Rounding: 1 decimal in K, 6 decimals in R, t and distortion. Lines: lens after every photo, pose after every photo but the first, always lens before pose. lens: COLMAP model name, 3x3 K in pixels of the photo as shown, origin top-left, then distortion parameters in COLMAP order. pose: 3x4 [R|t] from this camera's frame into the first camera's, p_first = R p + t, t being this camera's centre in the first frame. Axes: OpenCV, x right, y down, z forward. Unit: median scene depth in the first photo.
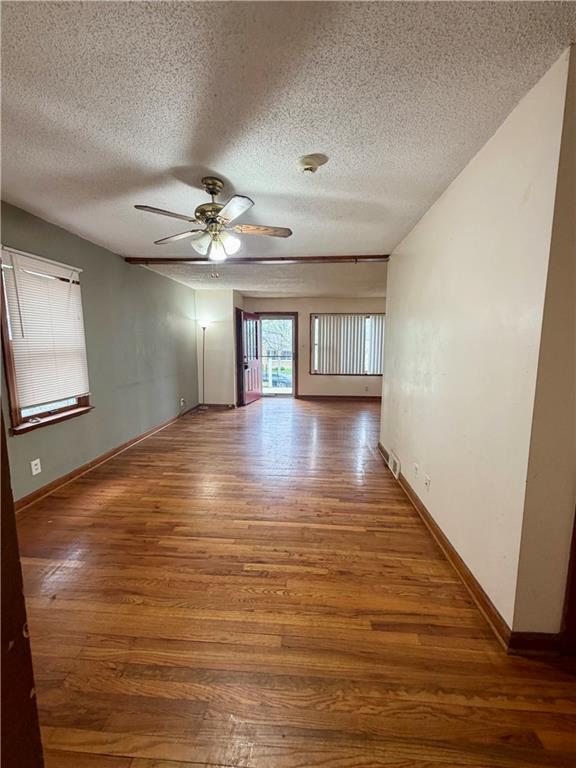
lens RADIAL K [[306.4, 0, 288.0], [0, 306.4, 384.0], [0, 0, 1]] dist [0.011726, 0.000077]
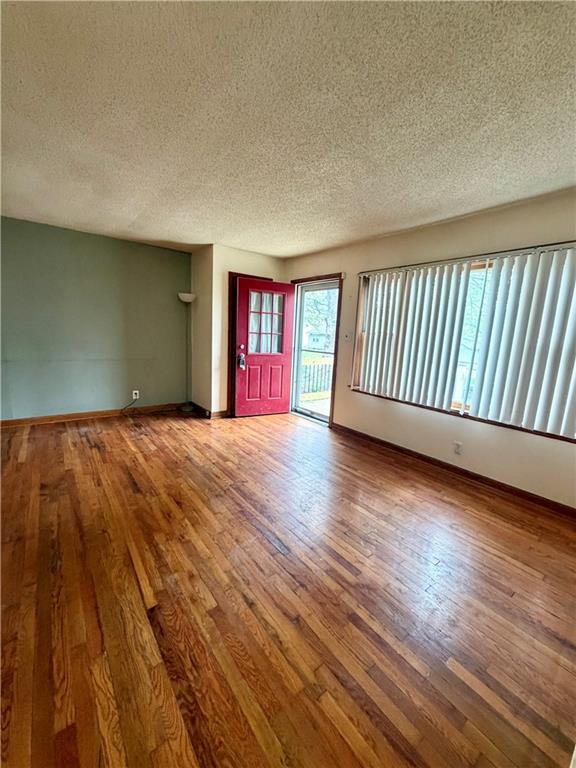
lens RADIAL K [[306.4, 0, 288.0], [0, 306.4, 384.0], [0, 0, 1]] dist [0.011726, 0.000077]
pose [[0.672777, 0.156941, -0.723008, 0.392180], [-0.141165, 0.986519, 0.082782, -0.072158], [0.726253, 0.046370, 0.685862, 0.571142]]
